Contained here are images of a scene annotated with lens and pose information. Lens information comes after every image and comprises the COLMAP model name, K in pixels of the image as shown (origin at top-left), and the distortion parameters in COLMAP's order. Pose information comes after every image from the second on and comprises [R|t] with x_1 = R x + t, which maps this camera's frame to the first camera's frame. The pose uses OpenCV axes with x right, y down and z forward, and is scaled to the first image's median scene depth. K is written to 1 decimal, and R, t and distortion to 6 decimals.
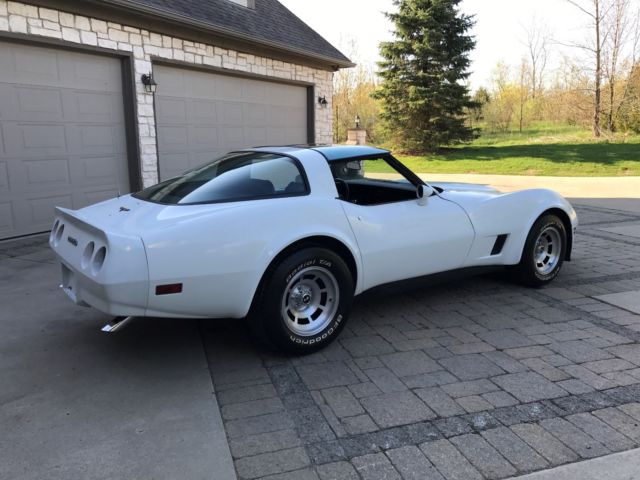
lens RADIAL K [[527.4, 0, 318.1], [0, 527.4, 238.2], [0, 0, 1]] dist [0.017275, -0.014852]
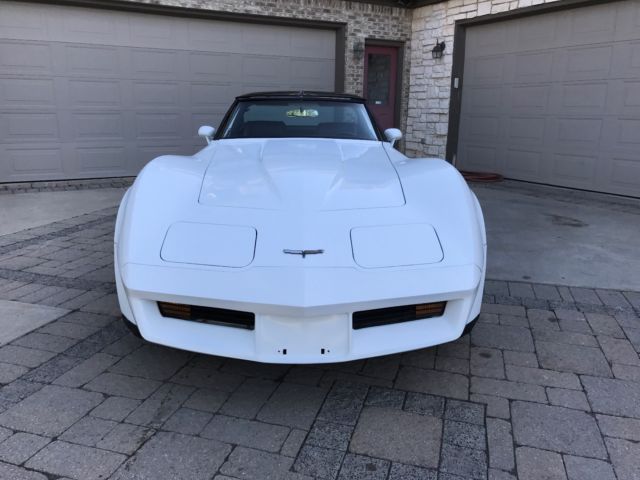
lens RADIAL K [[527.4, 0, 318.5], [0, 527.4, 236.0], [0, 0, 1]] dist [0.017275, -0.014852]
pose [[-0.566167, 0.196044, -0.800638, 0.439229], [-0.163711, 0.925213, 0.342315, -0.135227], [0.807870, 0.324881, -0.491731, 0.794640]]
